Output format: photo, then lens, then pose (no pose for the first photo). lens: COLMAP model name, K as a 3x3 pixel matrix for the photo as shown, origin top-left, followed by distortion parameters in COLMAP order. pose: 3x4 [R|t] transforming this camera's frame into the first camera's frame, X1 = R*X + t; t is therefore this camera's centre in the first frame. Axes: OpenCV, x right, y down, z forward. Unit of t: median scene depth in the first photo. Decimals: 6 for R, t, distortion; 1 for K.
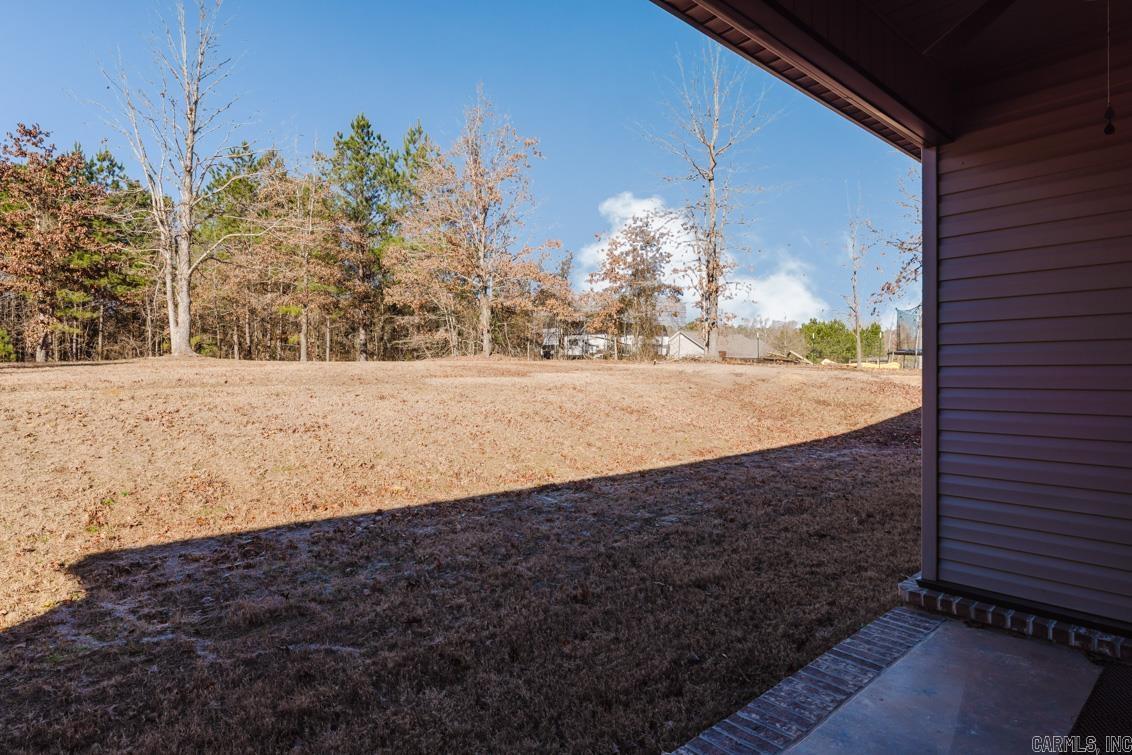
lens RADIAL K [[597.7, 0, 569.0], [0, 597.7, 386.2], [0, 0, 1]] dist [-0.001128, -0.000968]
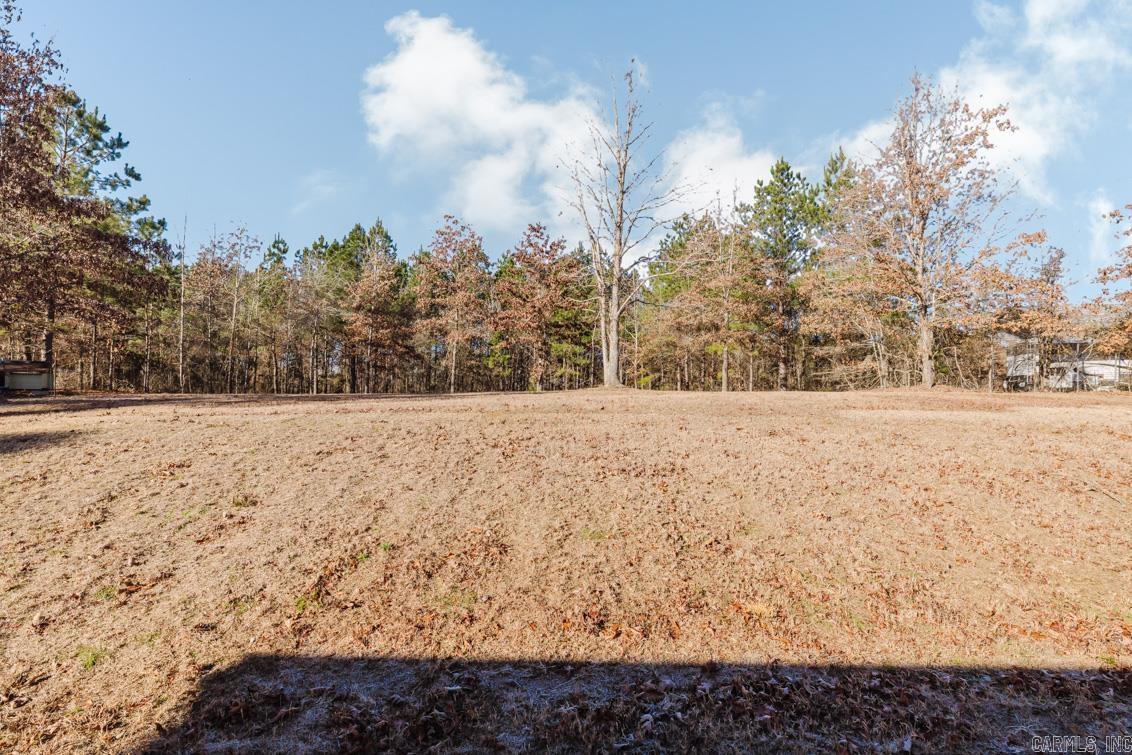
lens RADIAL K [[530.7, 0, 566.0], [0, 530.7, 377.5], [0, 0, 1]] dist [-0.001099, 0.000181]
pose [[0.745351, -0.019656, -0.666383, -0.035555], [-0.031572, 0.997403, -0.064733, 0.000160], [0.665925, 0.069288, 0.742794, 0.190186]]
